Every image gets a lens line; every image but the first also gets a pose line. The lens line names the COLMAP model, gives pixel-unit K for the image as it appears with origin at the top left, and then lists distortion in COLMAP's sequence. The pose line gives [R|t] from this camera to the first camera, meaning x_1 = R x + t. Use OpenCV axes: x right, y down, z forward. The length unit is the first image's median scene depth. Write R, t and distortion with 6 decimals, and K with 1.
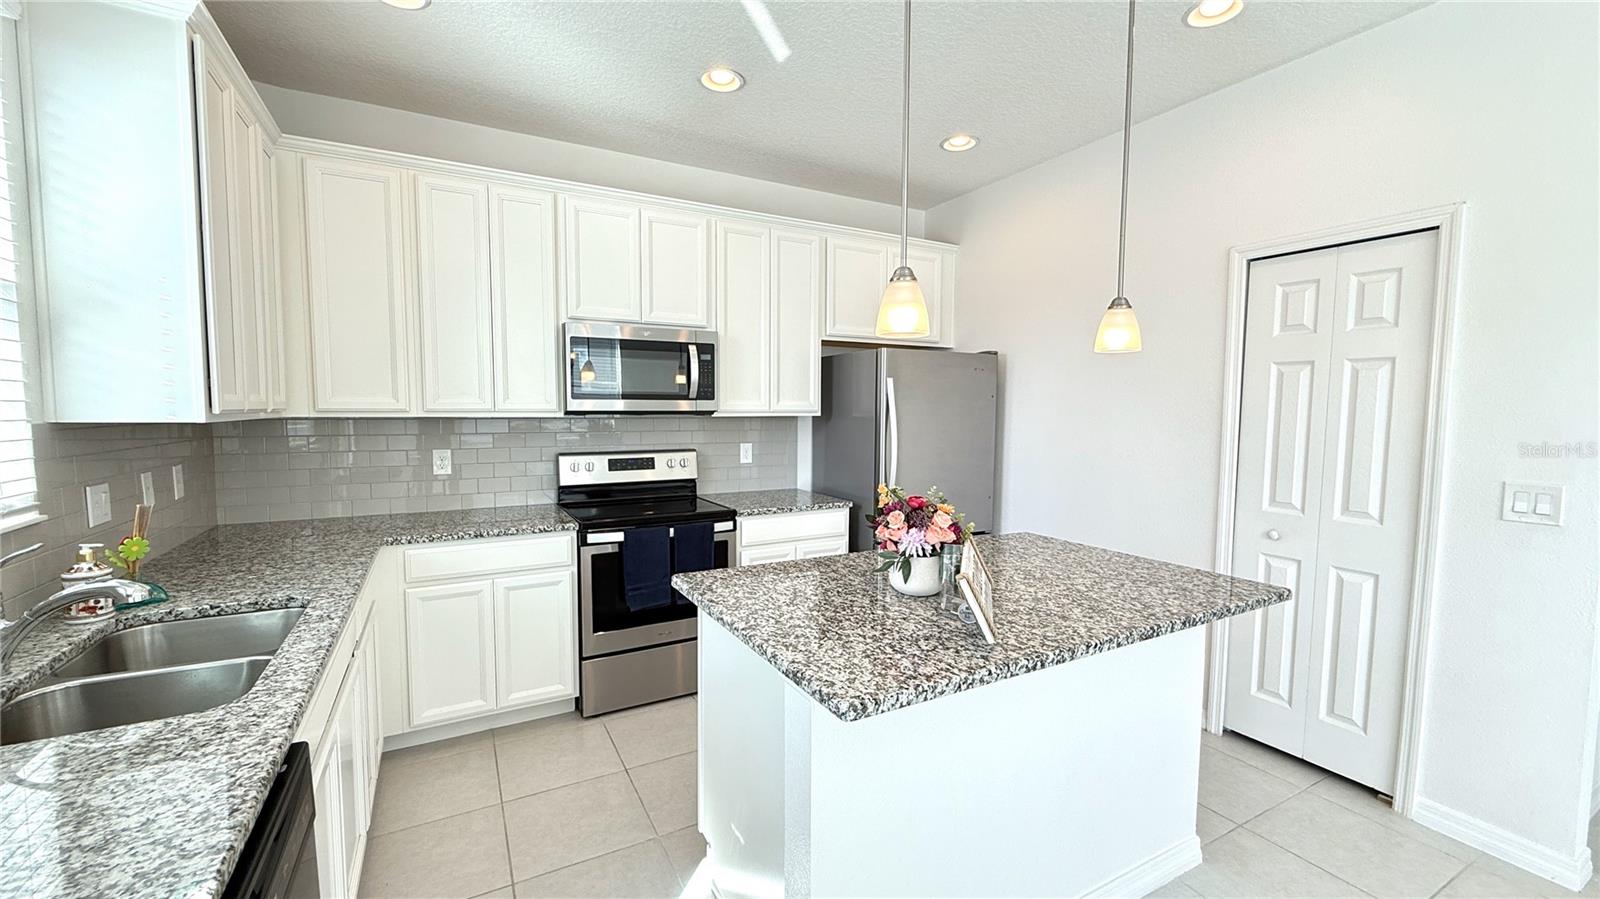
lens RADIAL K [[645.6, 0, 794.5], [0, 645.6, 448.1], [0, 0, 1]] dist [-0.000345, -0.000134]
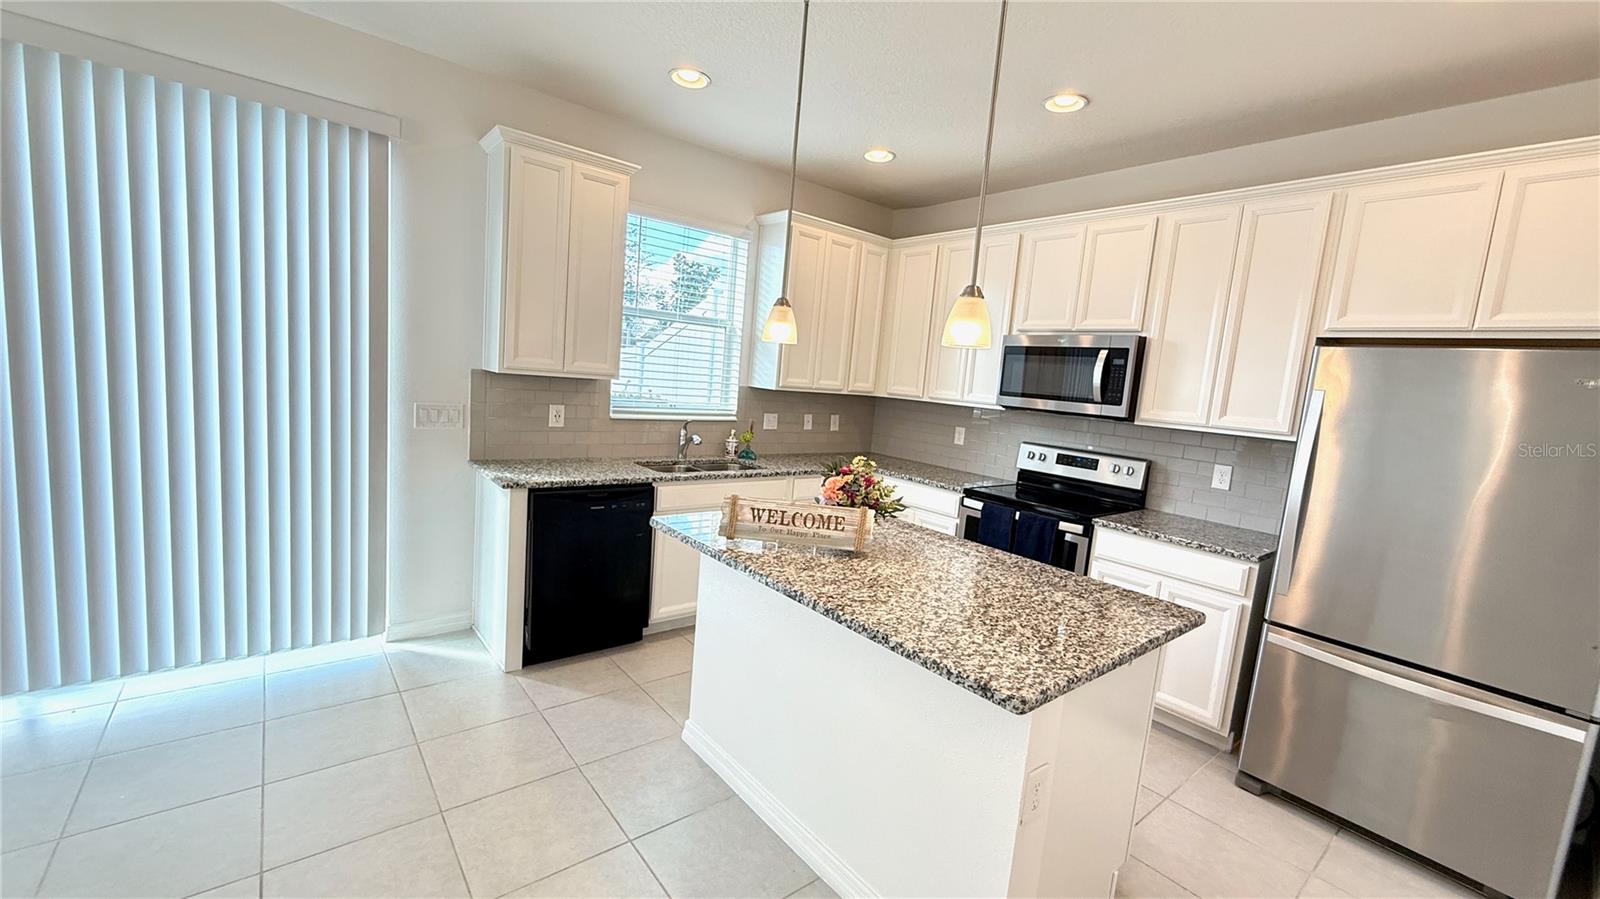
lens RADIAL K [[645.6, 0, 788.1], [0, 645.6, 453.5], [0, 0, 1]] dist [-0.000345, -0.000134]
pose [[0.157858, 0.129665, -0.978912, 0.805416], [-0.142917, 0.983903, 0.107280, -0.039171], [0.977065, 0.122968, 0.173849, 0.375654]]
